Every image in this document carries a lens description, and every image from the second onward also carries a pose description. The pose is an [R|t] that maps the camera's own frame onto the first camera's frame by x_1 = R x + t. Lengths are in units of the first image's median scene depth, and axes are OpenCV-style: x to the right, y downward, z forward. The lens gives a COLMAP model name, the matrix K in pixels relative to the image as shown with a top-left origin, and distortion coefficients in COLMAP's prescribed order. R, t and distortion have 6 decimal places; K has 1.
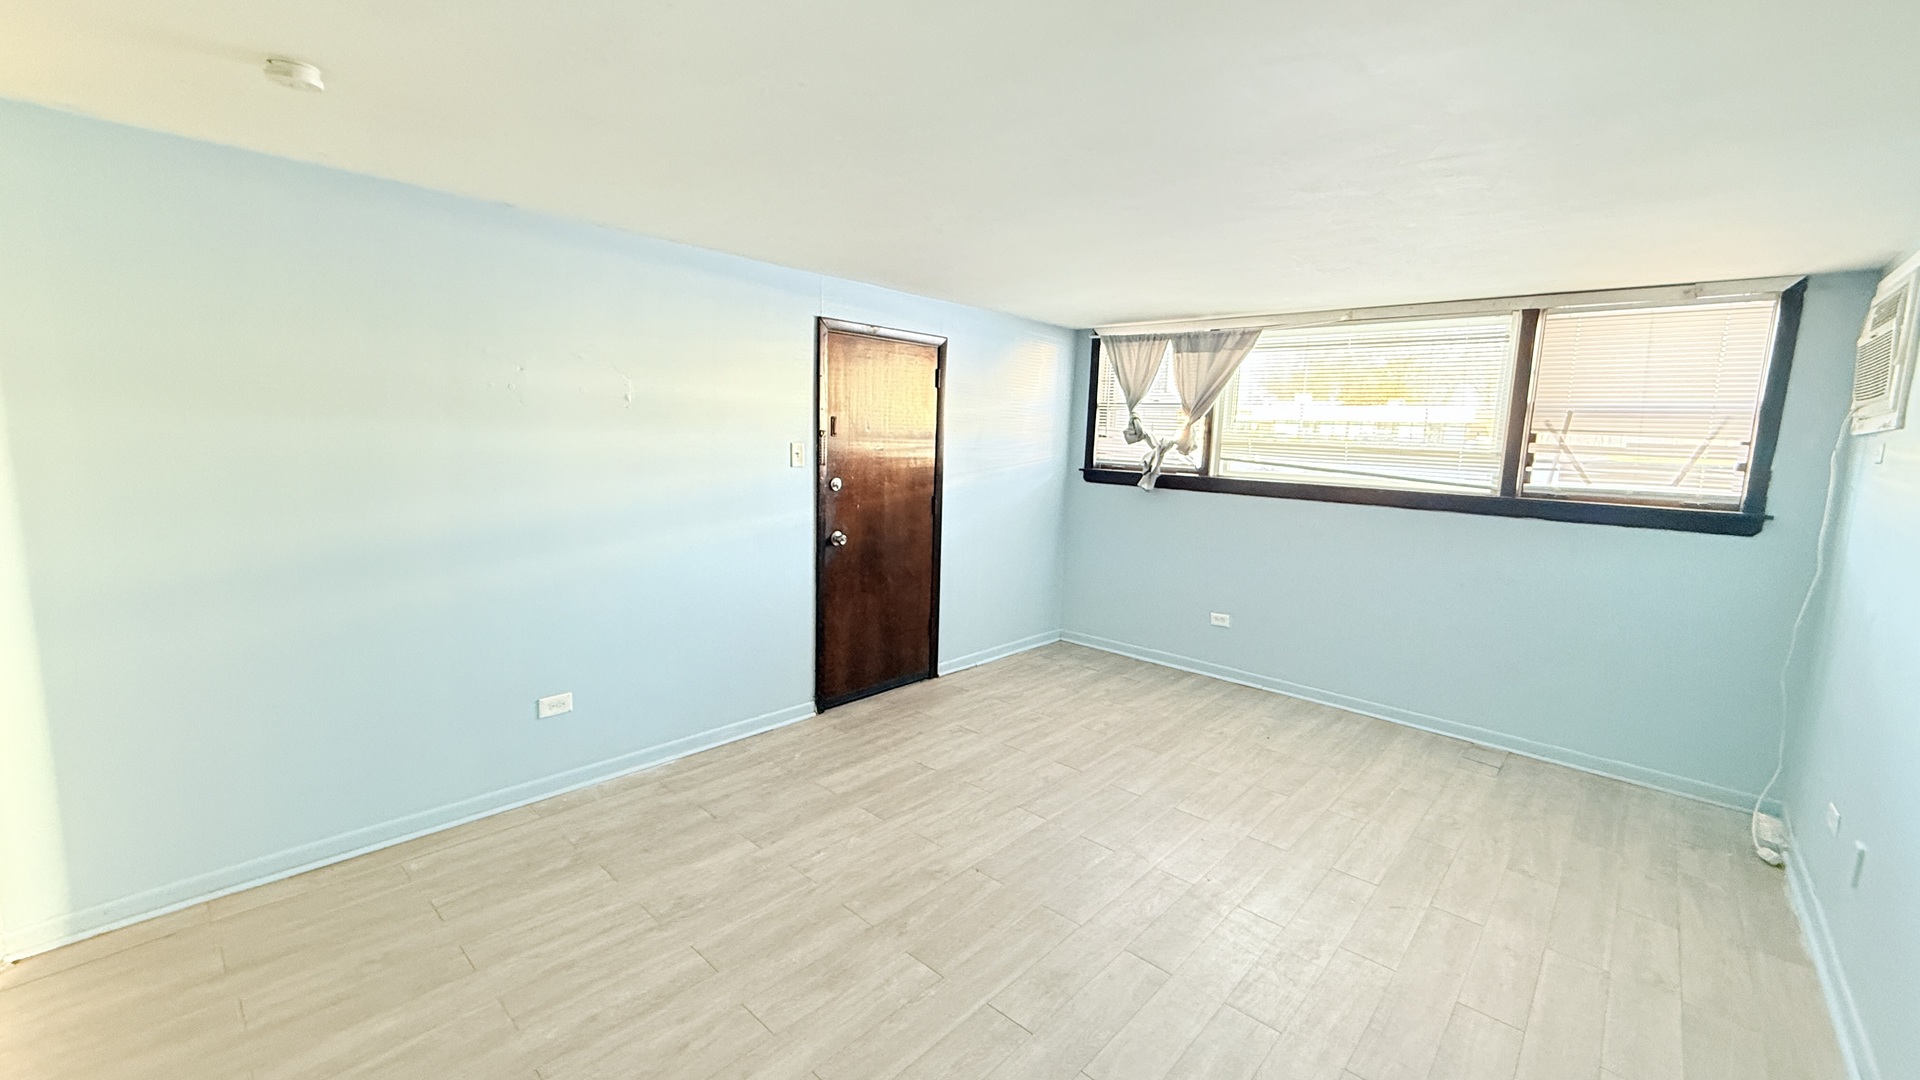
lens RADIAL K [[762.5, 0, 954.1], [0, 762.5, 535.3], [0, 0, 1]] dist [0.003742, -0.000905]
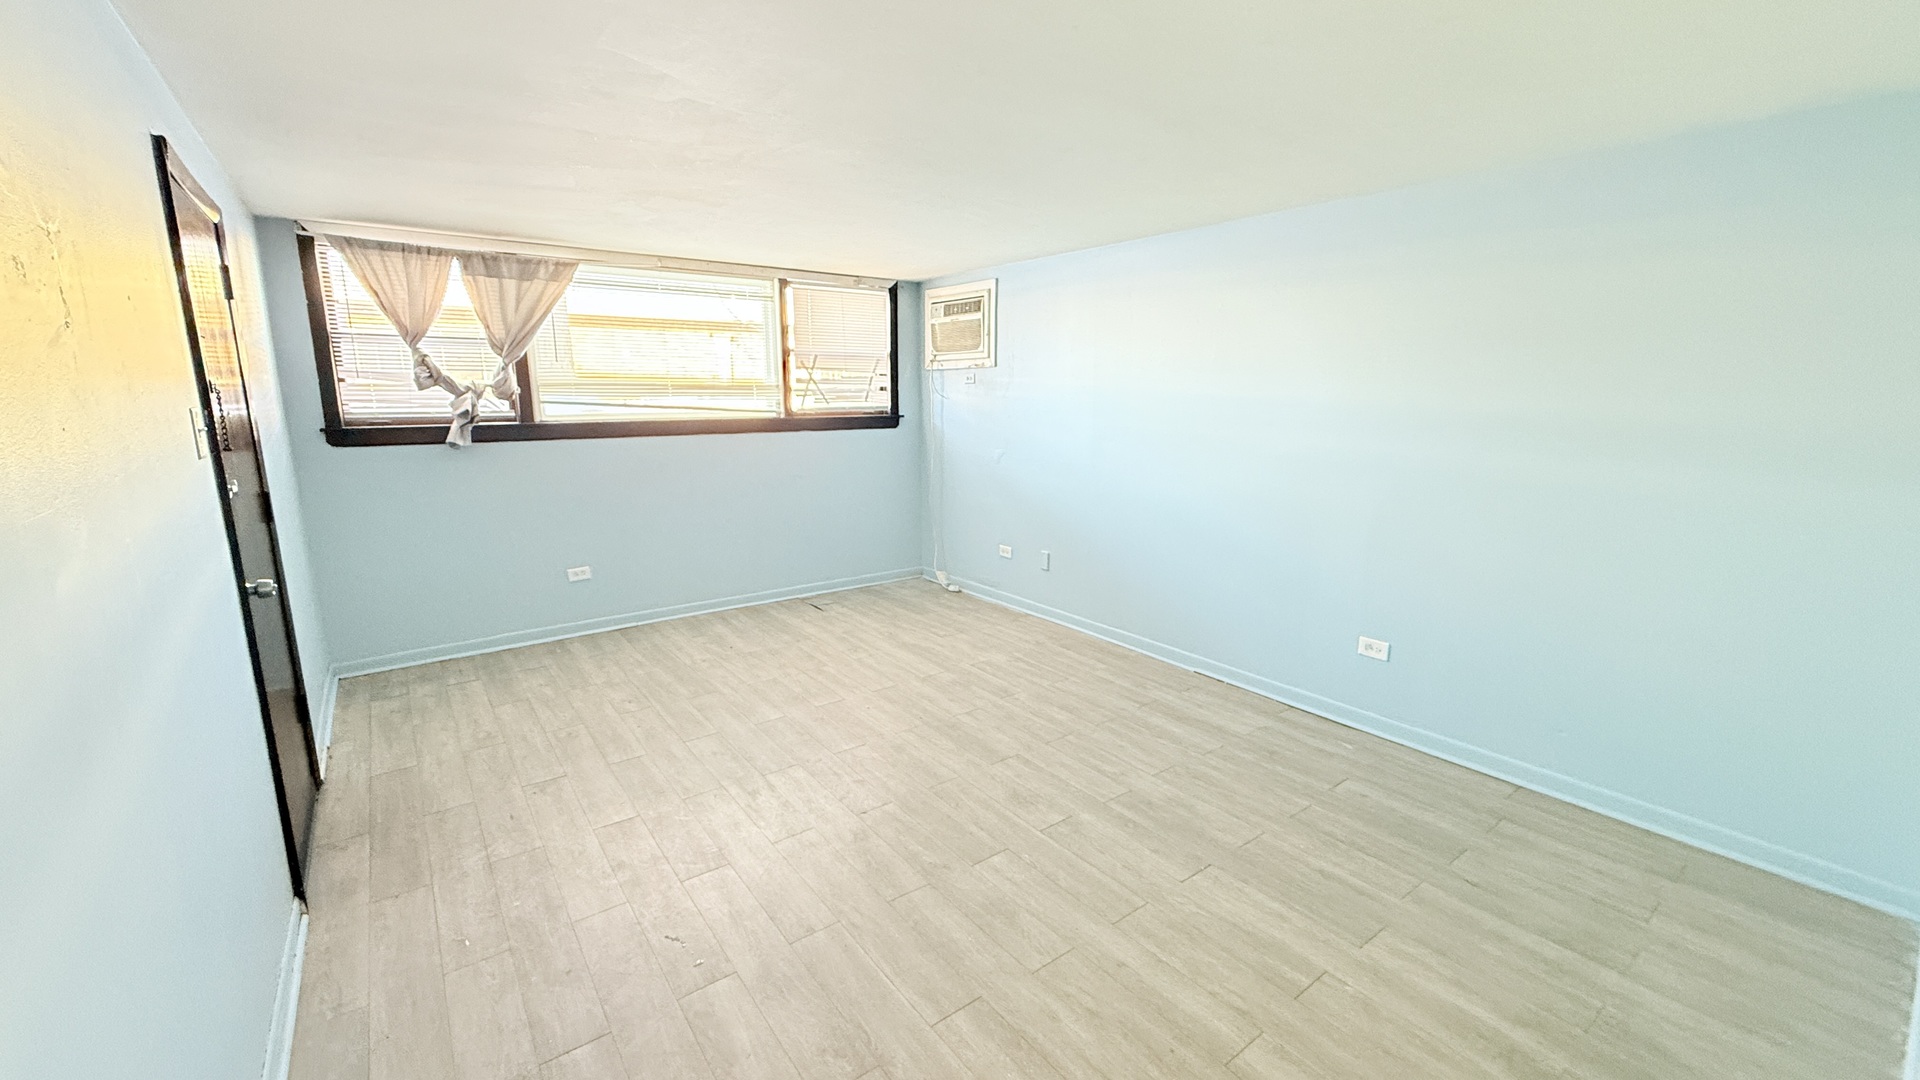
lens RADIAL K [[762.5, 0, 951.1], [0, 762.5, 537.6], [0, 0, 1]] dist [0.003742, -0.000905]
pose [[0.186083, -0.221816, 0.957168, -0.603810], [0.138705, 0.970358, 0.197907, -0.073515], [-0.972694, 0.095936, 0.211334, 0.458107]]
